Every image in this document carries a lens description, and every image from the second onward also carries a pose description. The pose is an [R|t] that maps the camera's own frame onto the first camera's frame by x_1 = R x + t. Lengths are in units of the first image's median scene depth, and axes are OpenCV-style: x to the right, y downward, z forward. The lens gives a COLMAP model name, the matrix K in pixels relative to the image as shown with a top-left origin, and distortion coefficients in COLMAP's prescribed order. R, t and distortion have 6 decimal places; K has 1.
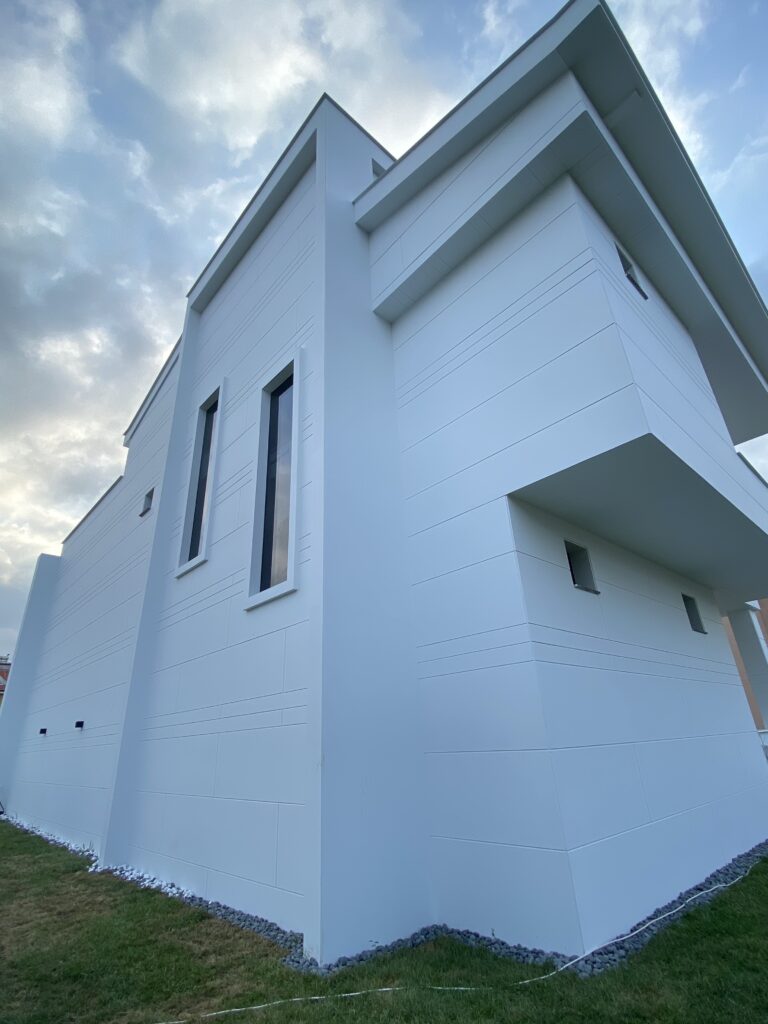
lens RADIAL K [[503.0, 0, 384.0], [0, 503.0, 512.0], [0, 0, 1]] dist [0.005501, -0.012318]
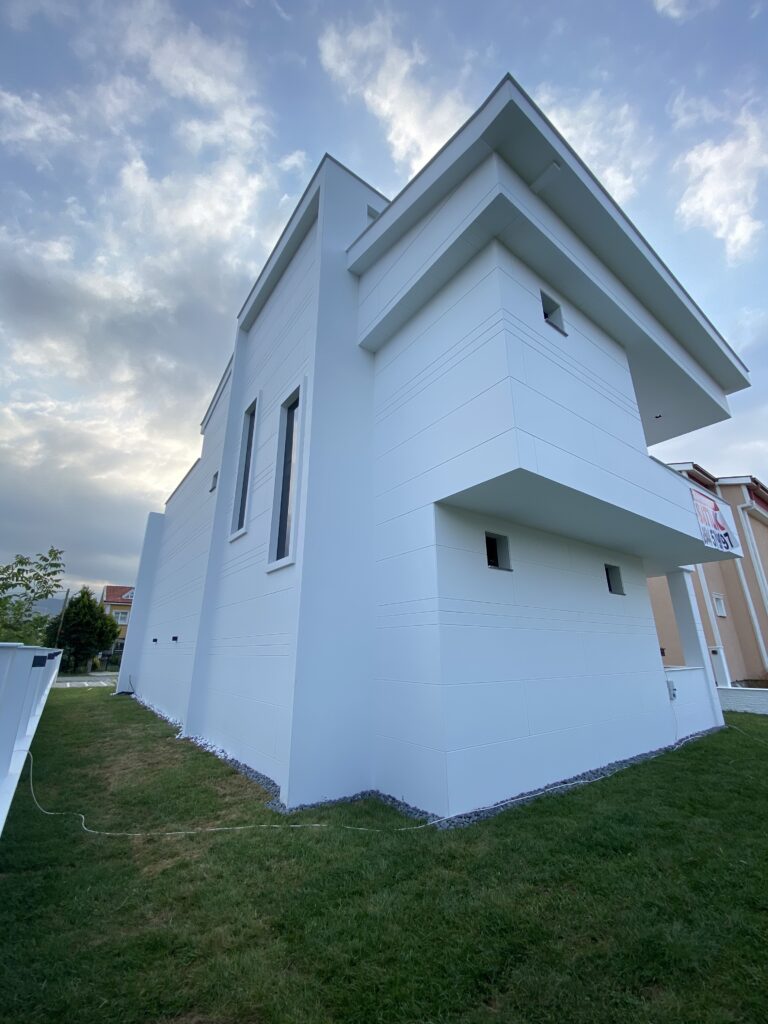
lens RADIAL K [[416.7, 0, 384.0], [0, 416.7, 512.0], [0, 0, 1]] dist [-0.008640, -0.000026]
pose [[0.993720, 0.007404, -0.111649, 0.266373], [0.005239, 0.993635, 0.112524, -0.153651], [0.111772, -0.112402, 0.987356, -0.142098]]
